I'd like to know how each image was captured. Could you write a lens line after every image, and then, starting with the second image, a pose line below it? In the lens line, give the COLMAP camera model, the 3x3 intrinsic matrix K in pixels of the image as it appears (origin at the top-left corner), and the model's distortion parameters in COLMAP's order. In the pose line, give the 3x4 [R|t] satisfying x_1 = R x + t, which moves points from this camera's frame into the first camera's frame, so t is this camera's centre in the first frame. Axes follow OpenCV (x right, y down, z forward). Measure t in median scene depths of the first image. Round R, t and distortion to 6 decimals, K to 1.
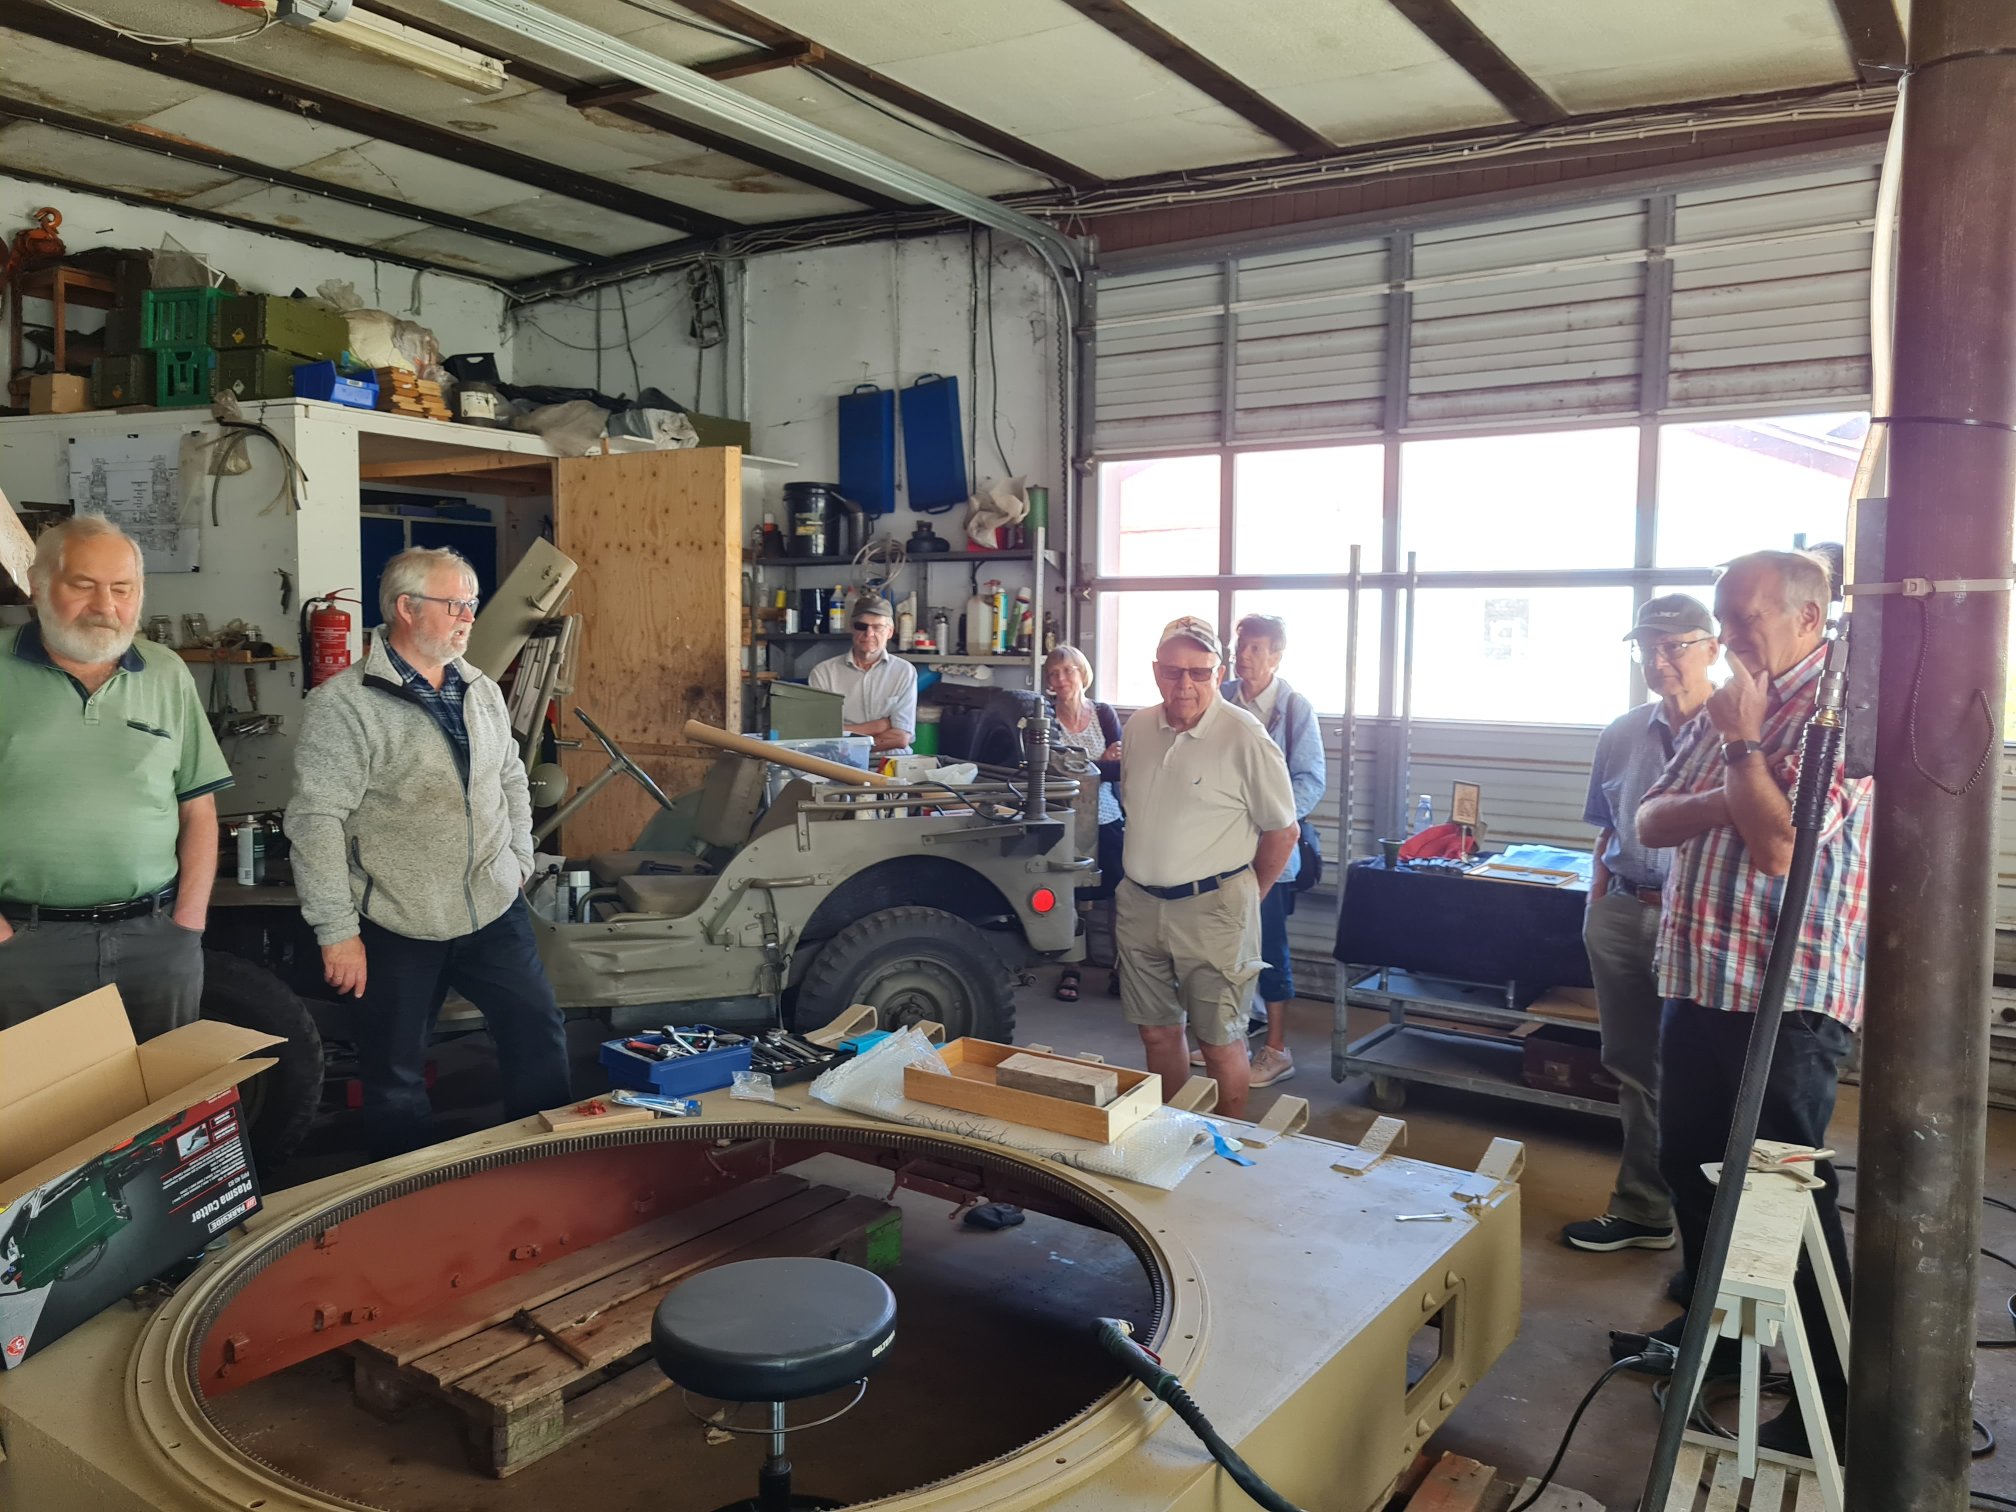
lens RADIAL K [[1538.3, 0, 1071.7], [0, 1538.3, 712.4], [0, 0, 1]] dist [0.061623, -0.044979]
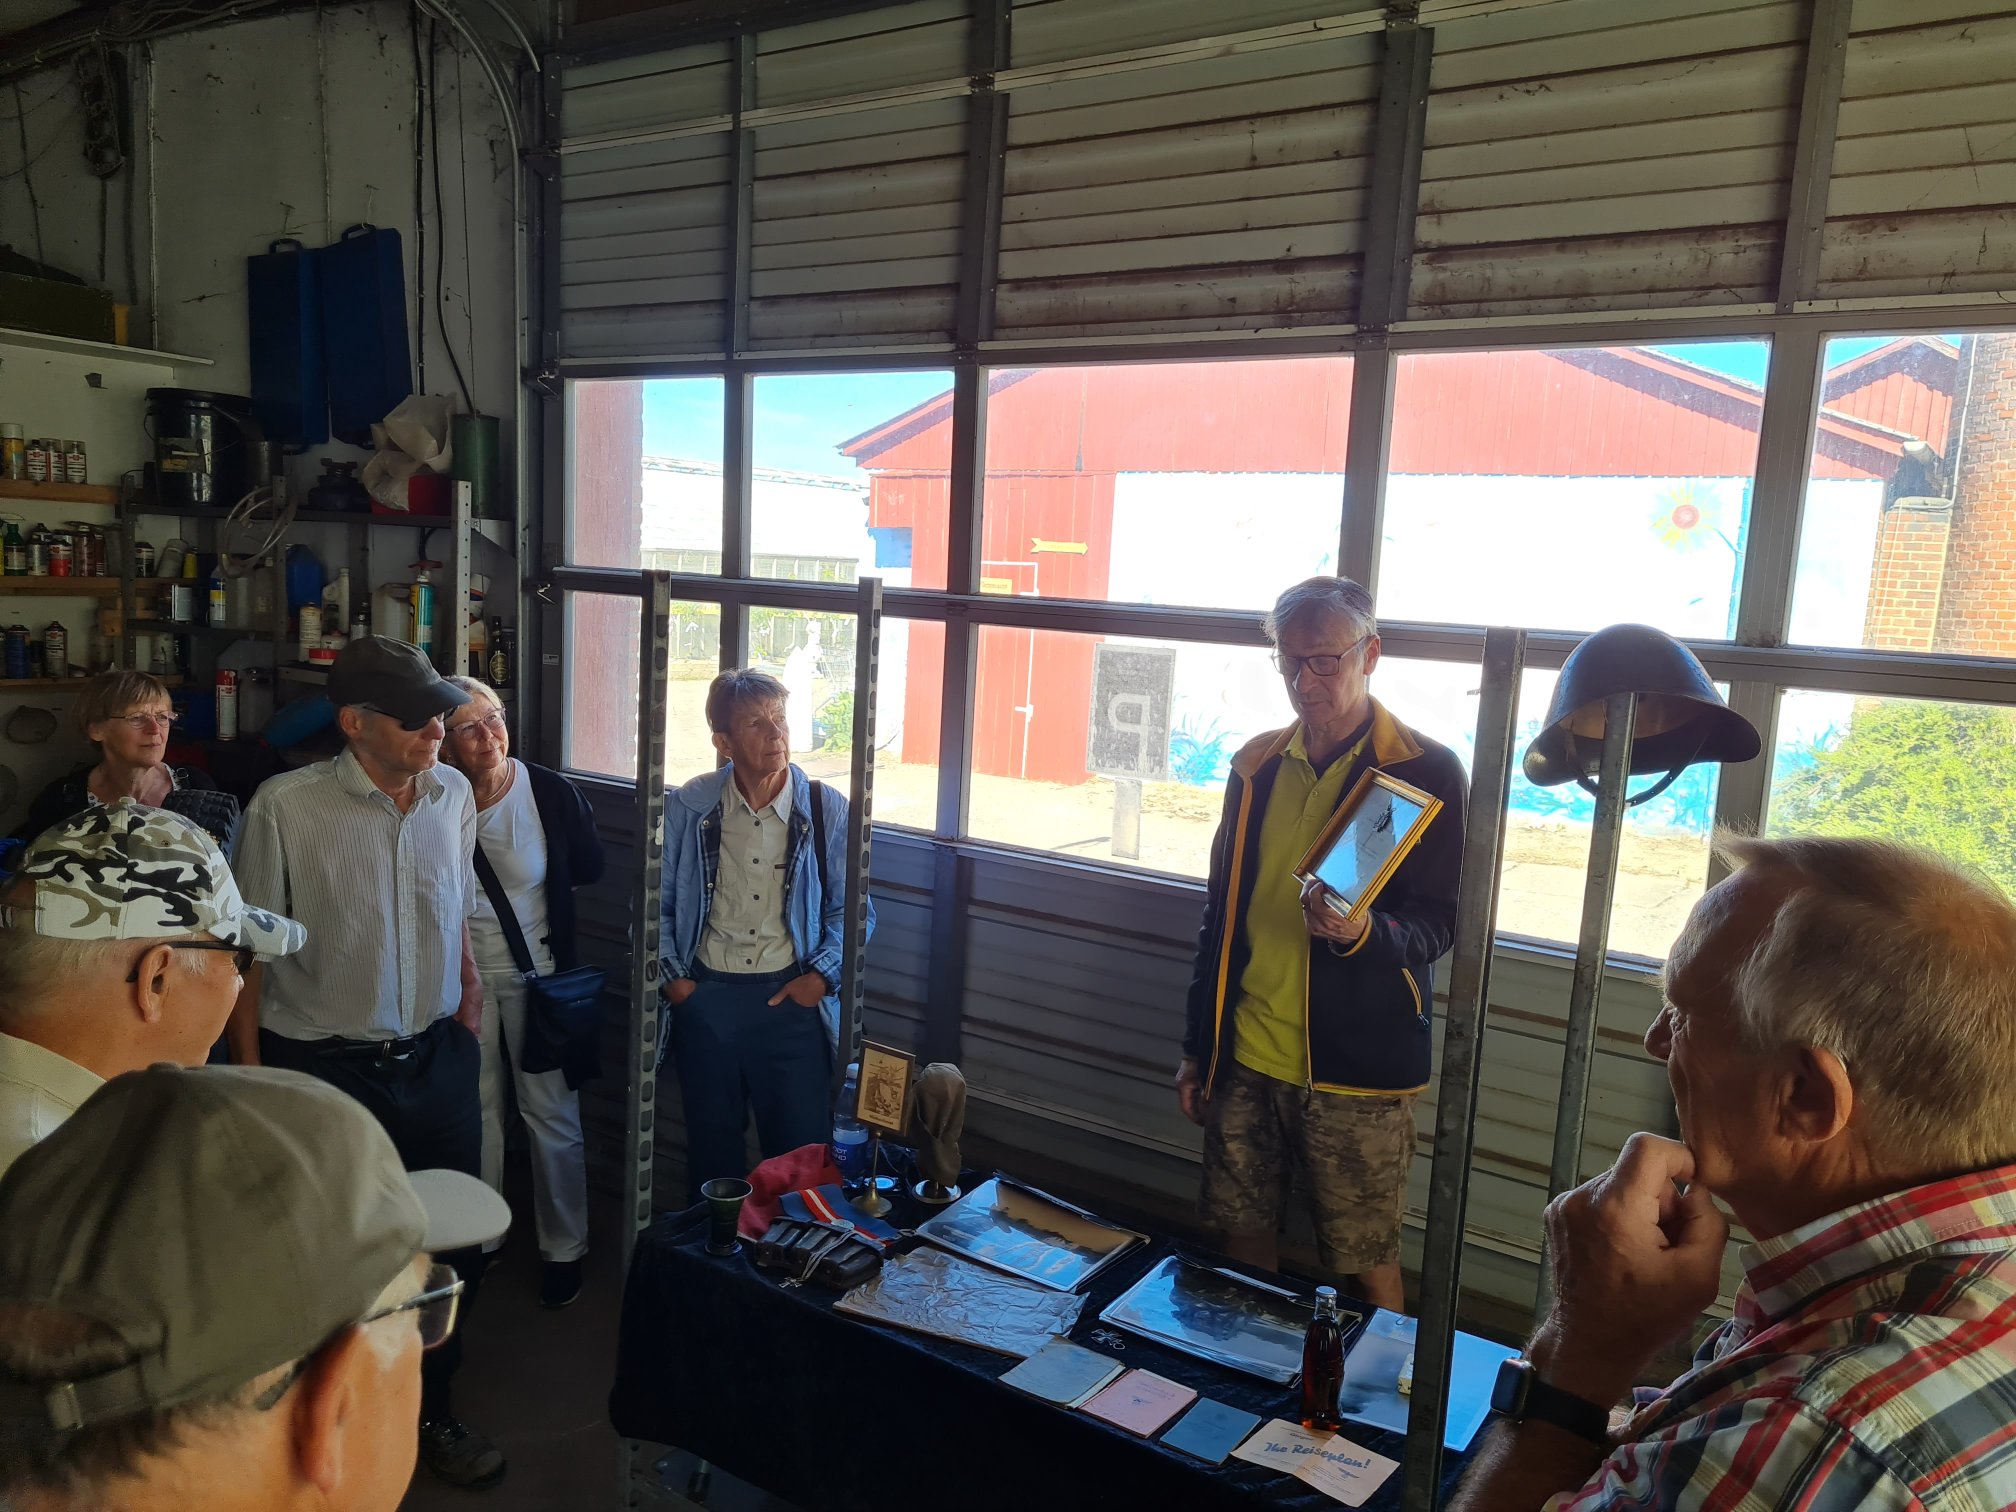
lens RADIAL K [[1538.3, 0, 1062.2], [0, 1538.3, 747.7], [0, 0, 1]] dist [0.061623, -0.044979]
pose [[0.997484, 0.051805, -0.048391, 0.266588], [-0.048240, 0.996227, 0.072143, -0.073671], [0.051946, -0.069628, 0.996220, 0.406319]]
